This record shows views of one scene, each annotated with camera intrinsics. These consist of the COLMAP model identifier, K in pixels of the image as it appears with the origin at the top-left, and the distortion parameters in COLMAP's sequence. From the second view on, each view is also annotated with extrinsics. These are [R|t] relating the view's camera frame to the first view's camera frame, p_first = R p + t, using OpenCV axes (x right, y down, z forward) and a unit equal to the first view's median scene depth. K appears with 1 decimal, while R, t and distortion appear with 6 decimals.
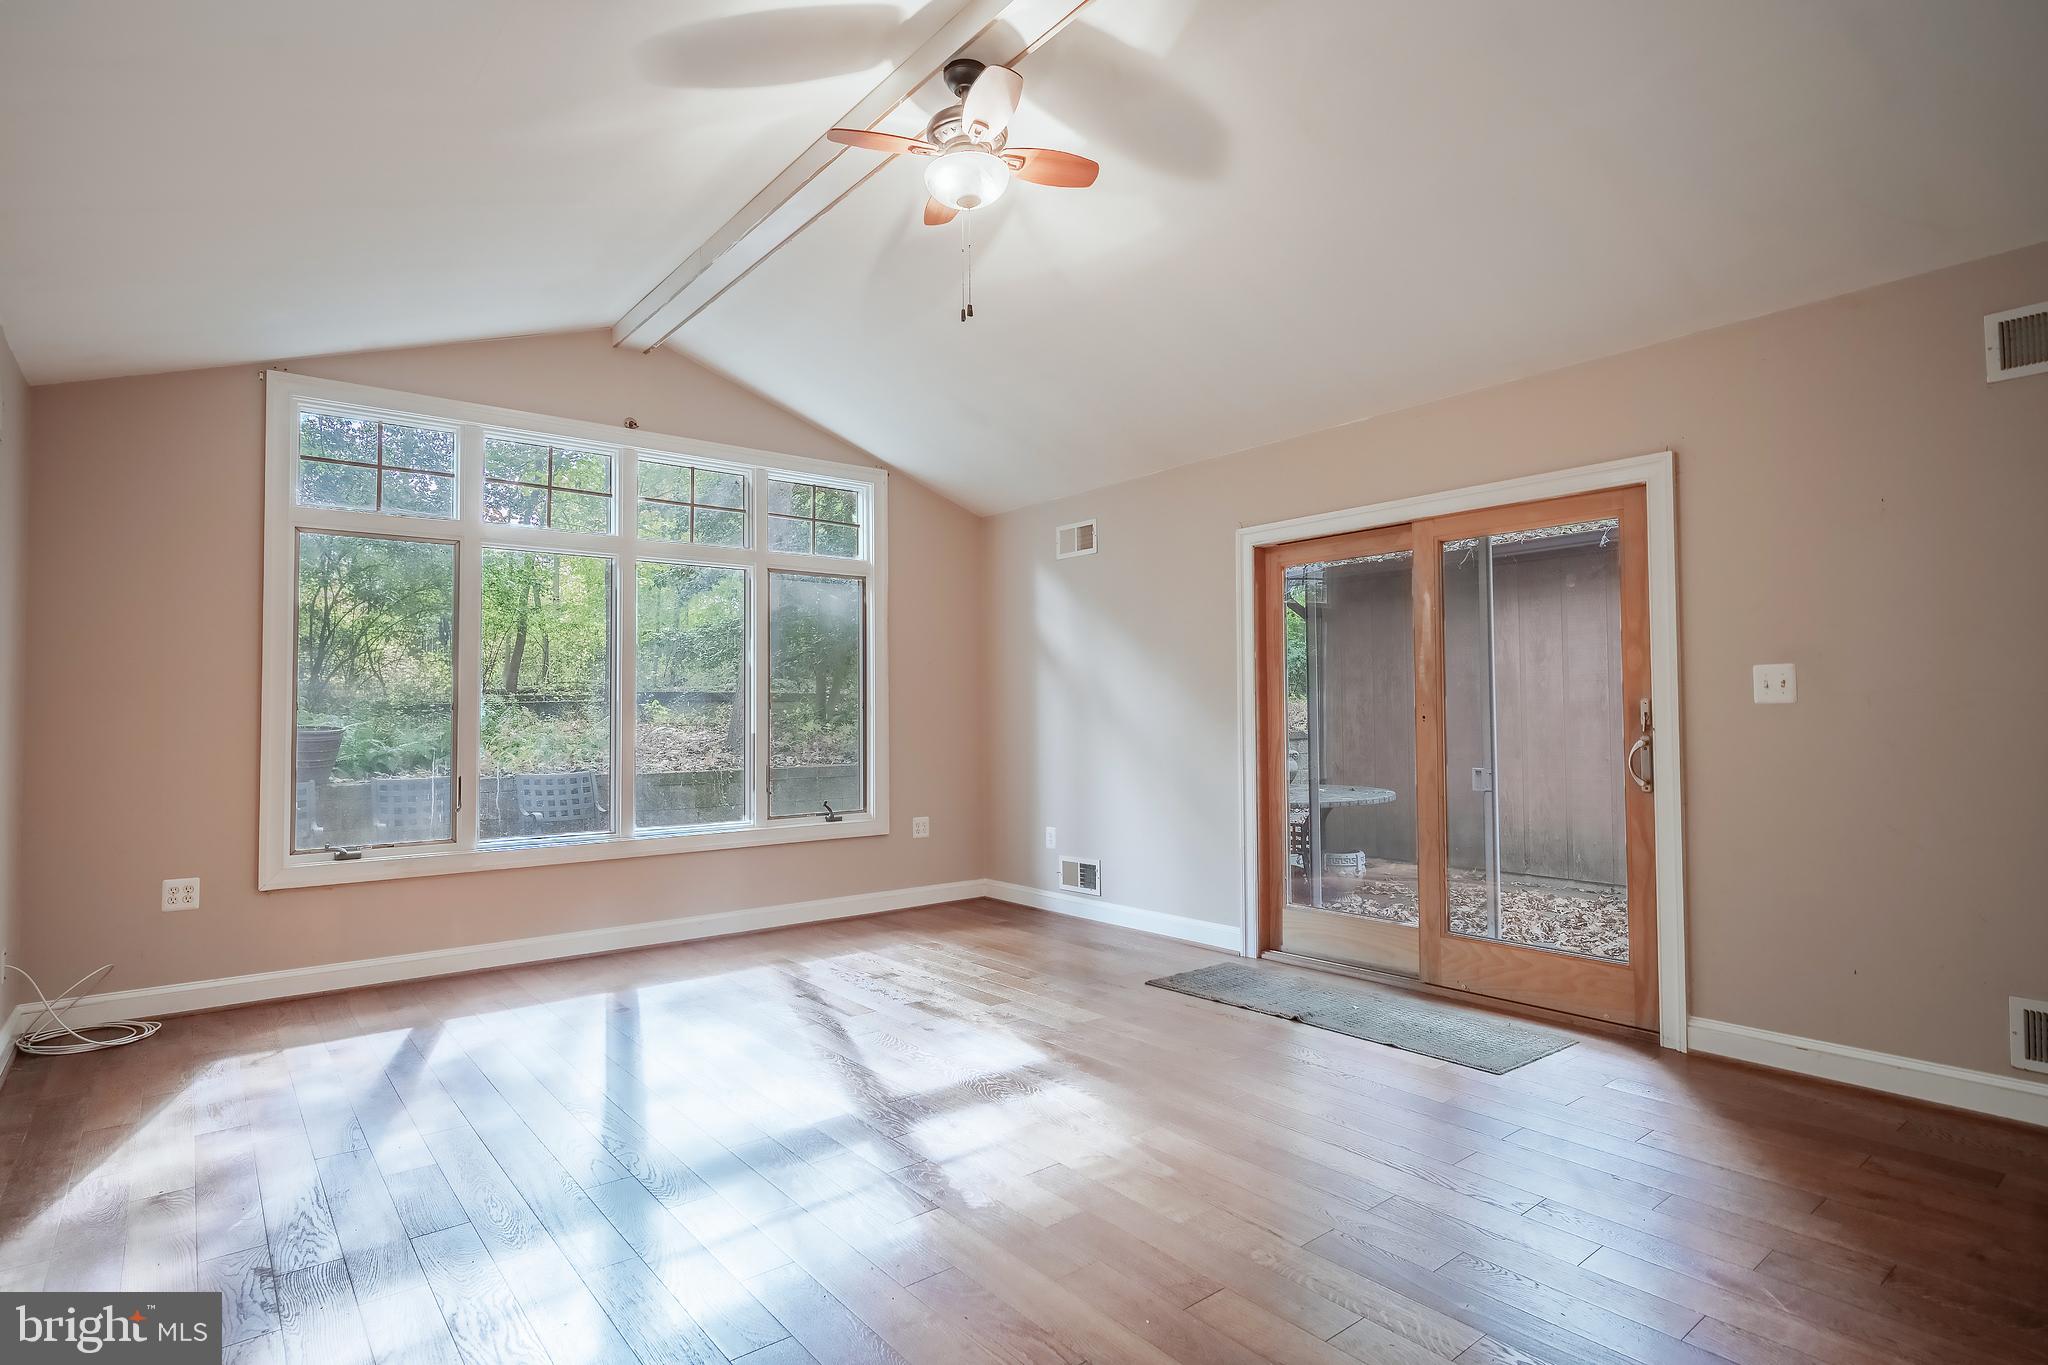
lens RADIAL K [[1041.3, 0, 1024.0], [0, 1041.3, 682.5], [0, 0, 1]] dist [-0.000006, 0.000062]
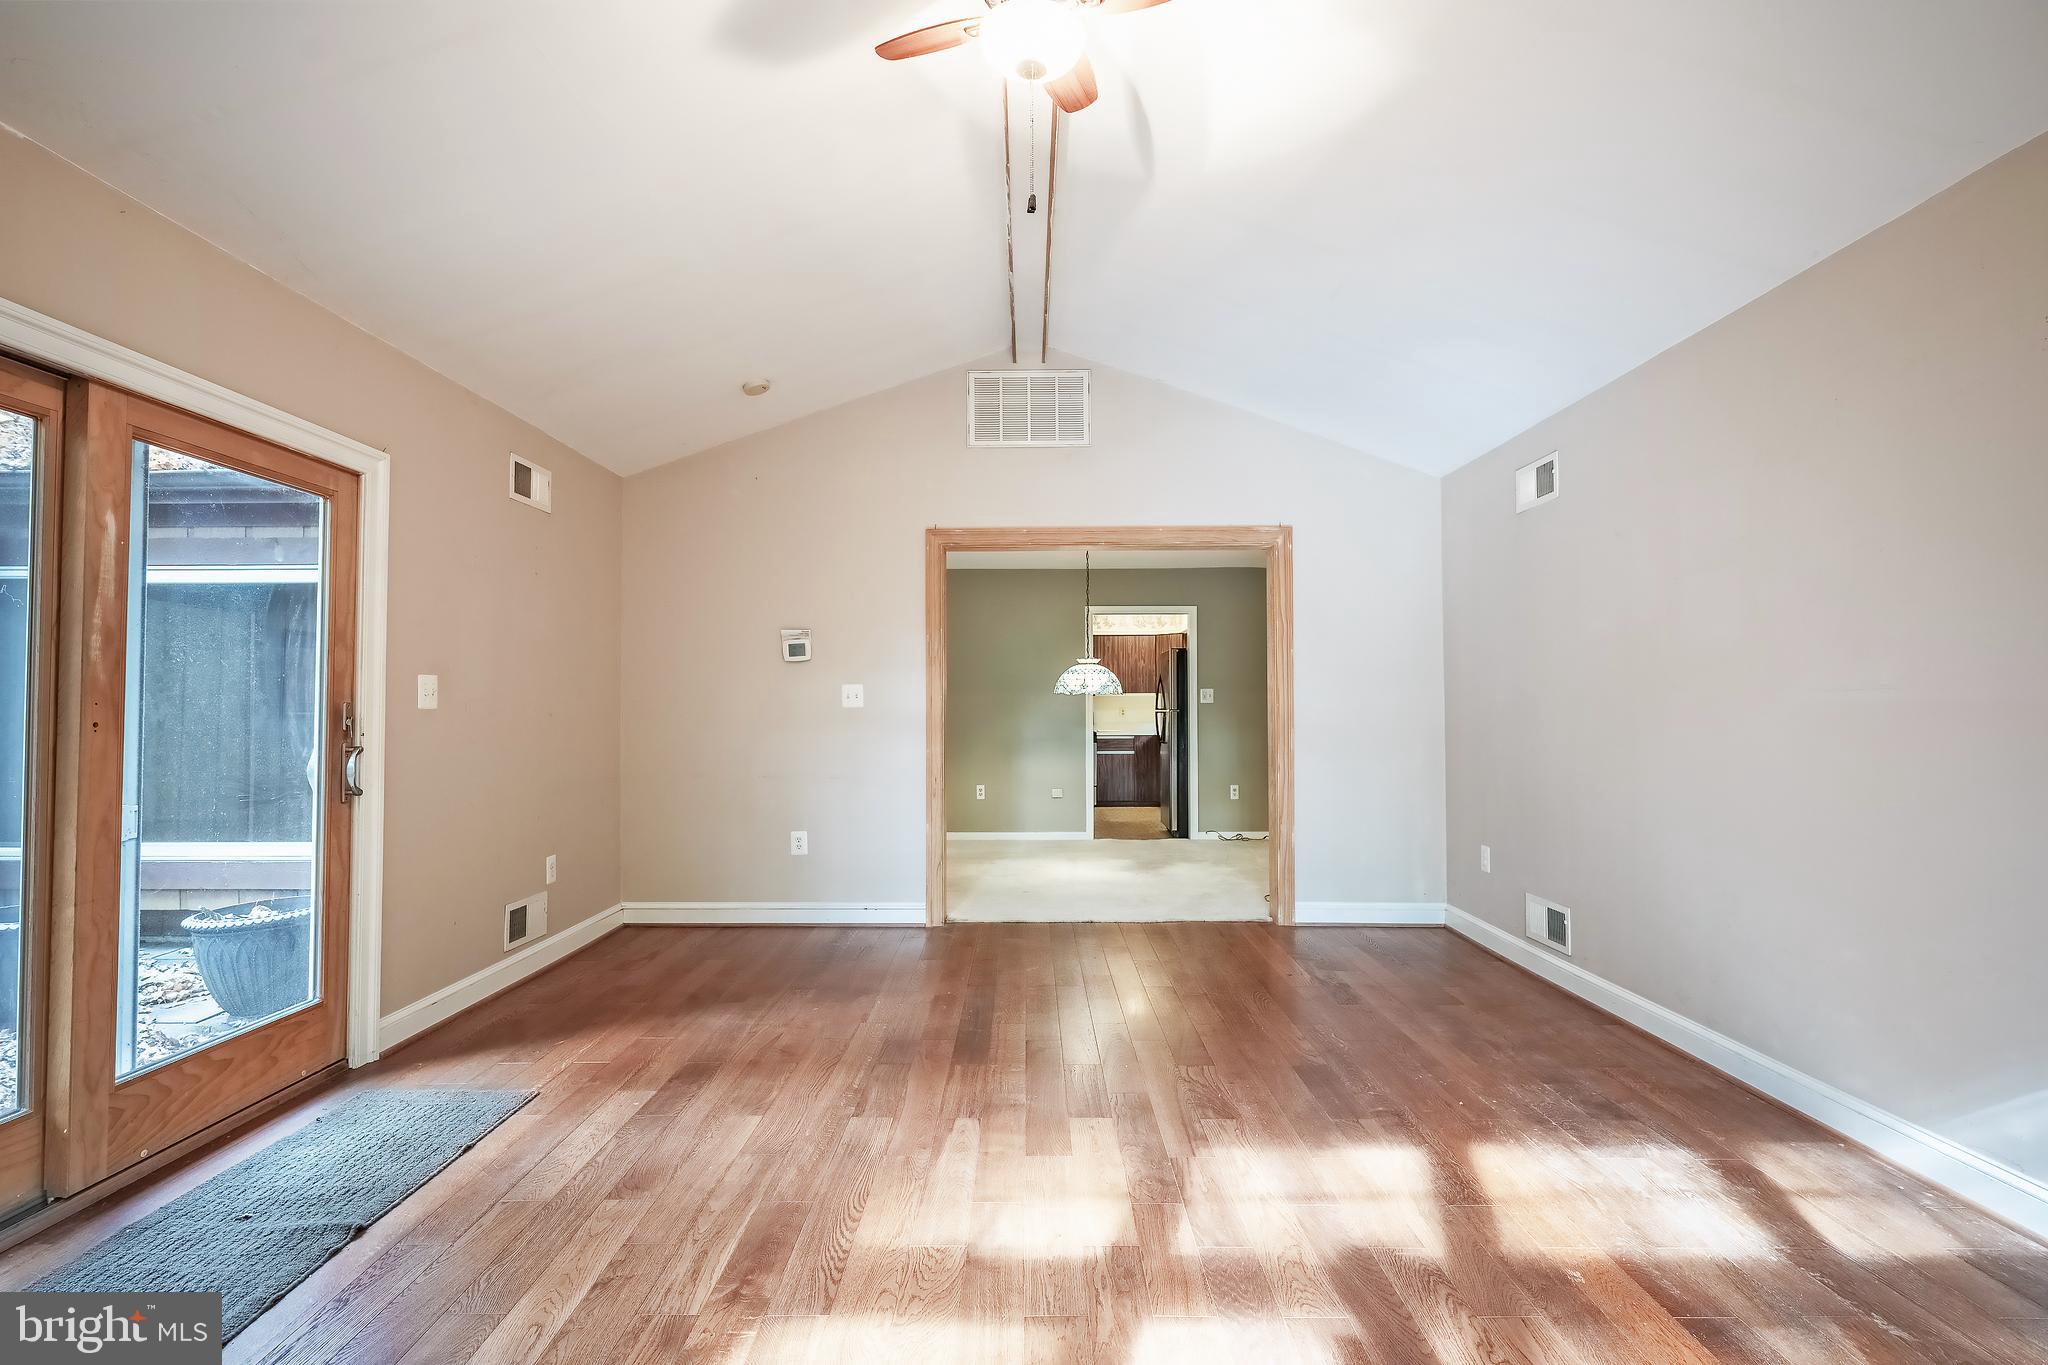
lens RADIAL K [[984.9, 0, 1024.7], [0, 984.9, 676.7], [0, 0, 1]] dist [-0.002954, -0.000126]
pose [[-0.780828, 0.033448, 0.623850, -0.442052], [-0.008863, 0.997872, -0.064595, 0.045944], [-0.624683, -0.055966, -0.778870, 1.355751]]
